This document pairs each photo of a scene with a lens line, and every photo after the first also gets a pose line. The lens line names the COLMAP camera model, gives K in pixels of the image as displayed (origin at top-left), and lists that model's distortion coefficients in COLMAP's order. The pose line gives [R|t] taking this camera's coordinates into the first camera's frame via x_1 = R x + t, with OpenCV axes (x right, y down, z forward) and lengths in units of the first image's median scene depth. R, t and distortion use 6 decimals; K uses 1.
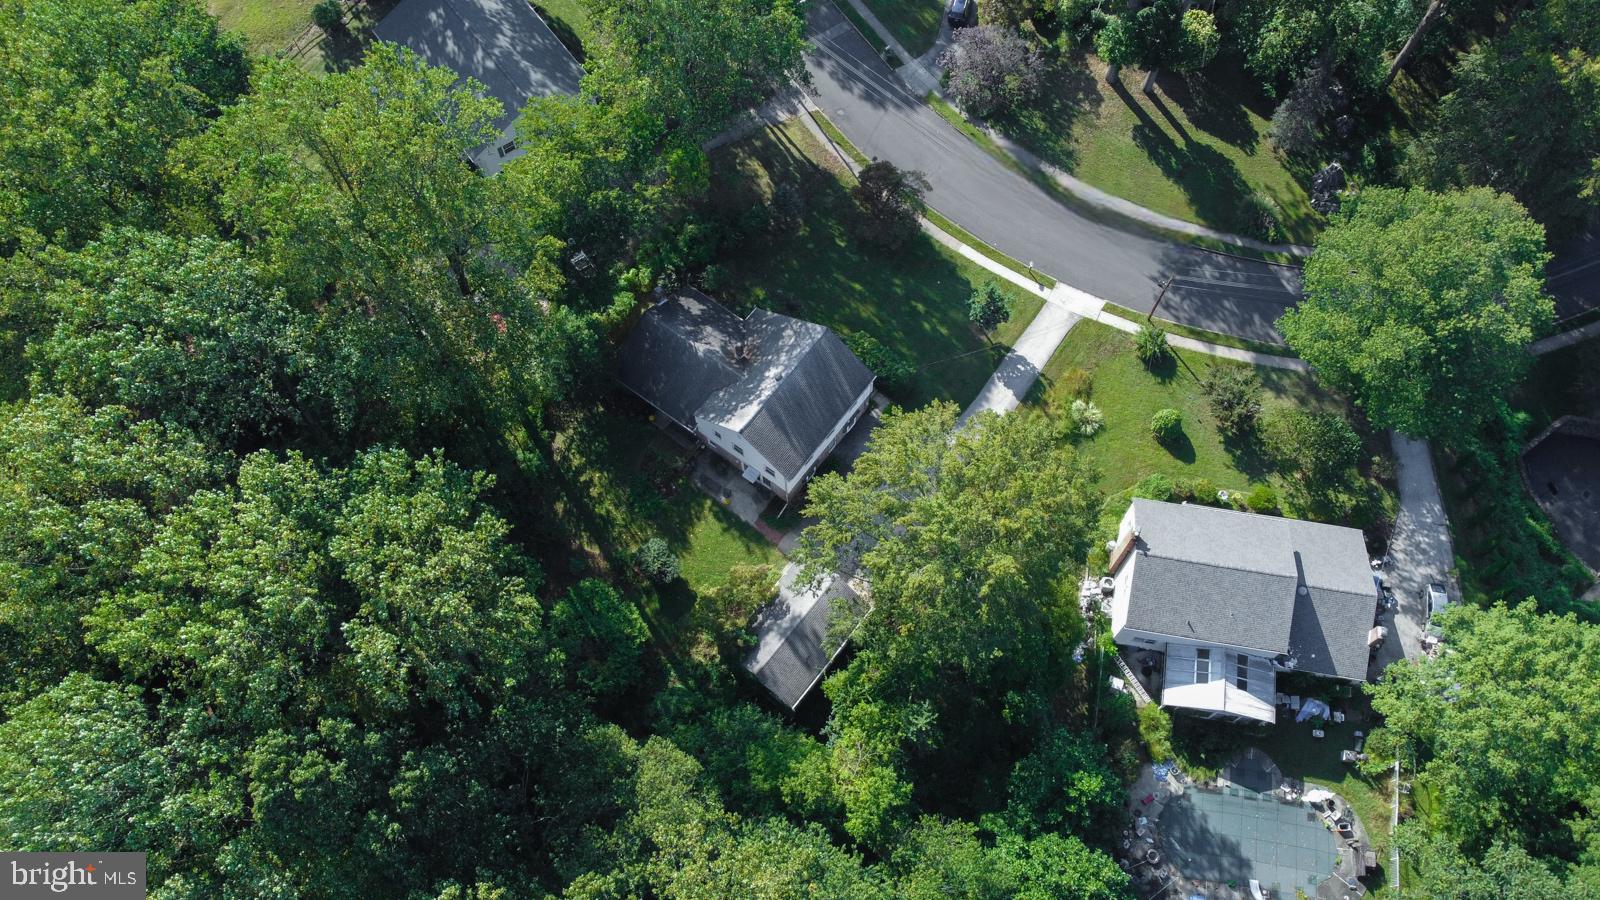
lens RADIAL K [[1193.1, 0, 794.9], [0, 1193.1, 452.1], [0, 0, 1]] dist [0.006334, -0.019855]
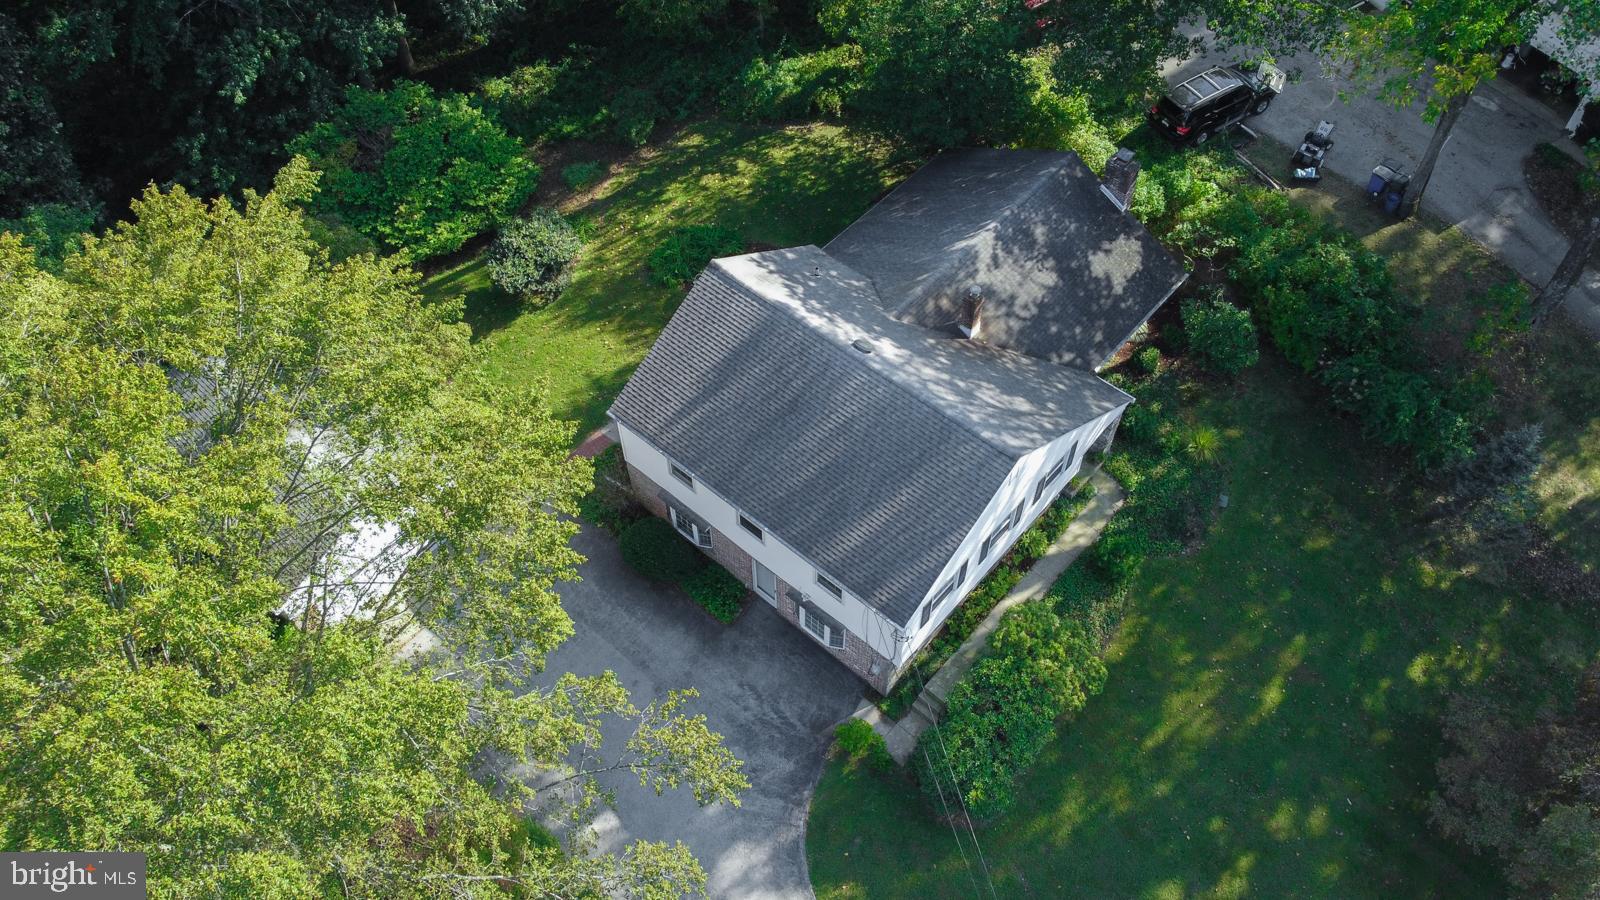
lens RADIAL K [[1143.1, 0, 801.9], [0, 1143.1, 487.0], [0, 0, 1]] dist [-0.001947, -0.002775]
pose [[-0.067971, 0.832412, -0.549974, 0.210288], [-0.904407, 0.181327, 0.386222, -0.167784], [0.421221, 0.523652, 0.740514, 0.723459]]
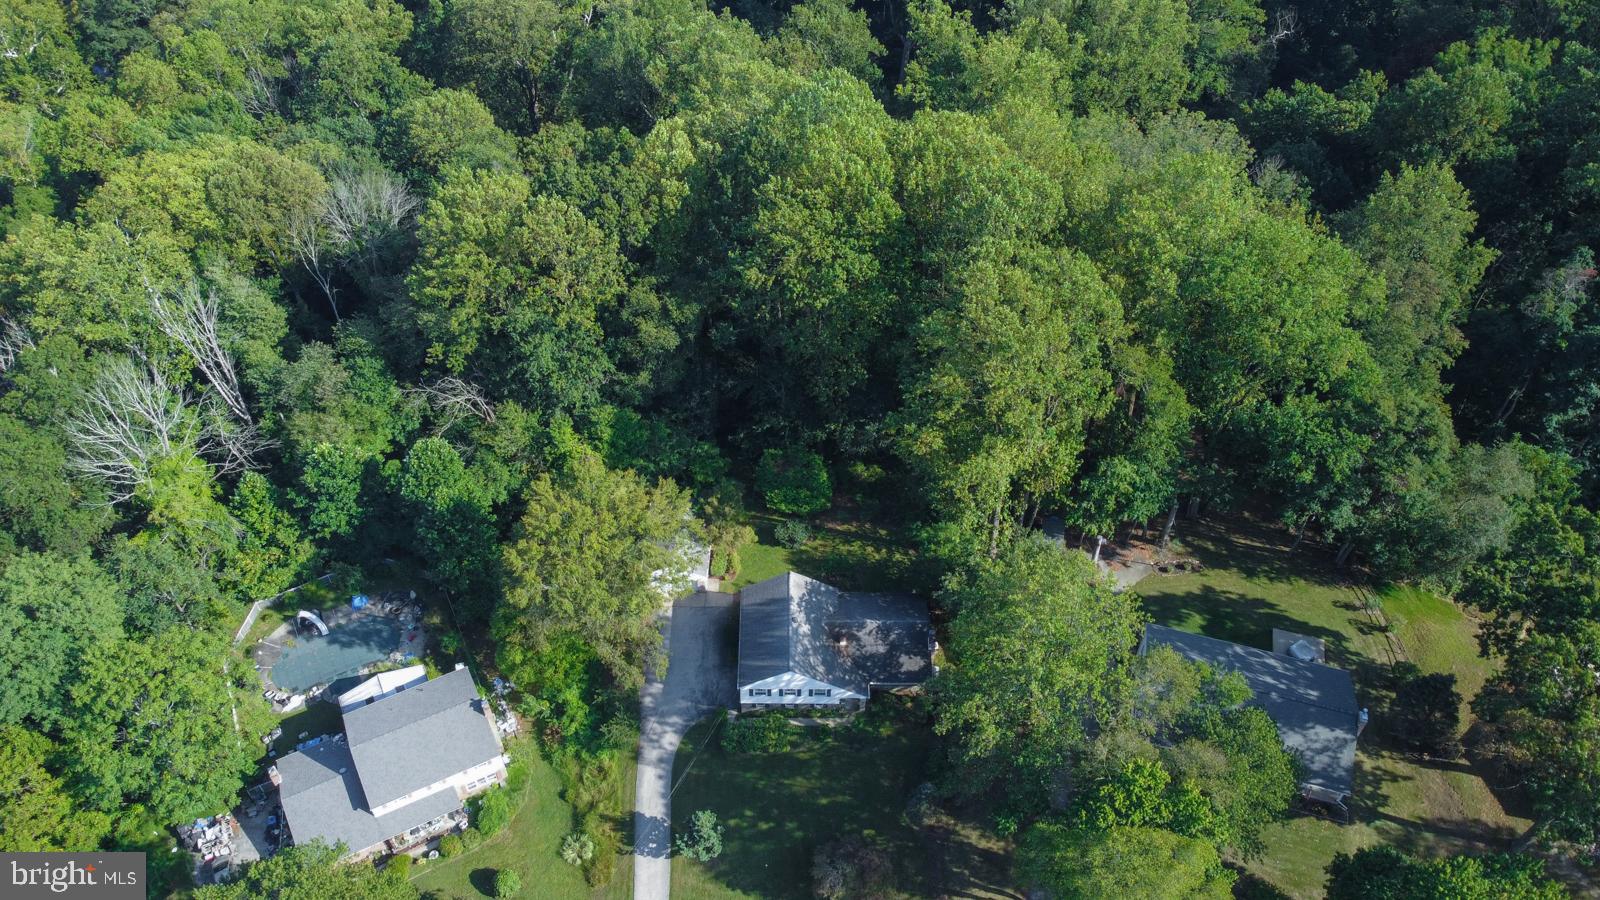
lens RADIAL K [[1193.1, 0, 794.9], [0, 1193.1, 452.1], [0, 0, 1]] dist [0.006334, -0.019855]
pose [[-0.797912, 0.448642, -0.402562, 0.383313], [-0.545880, -0.254592, 0.798247, -0.950817], [0.255638, 0.856681, 0.448047, 0.295248]]
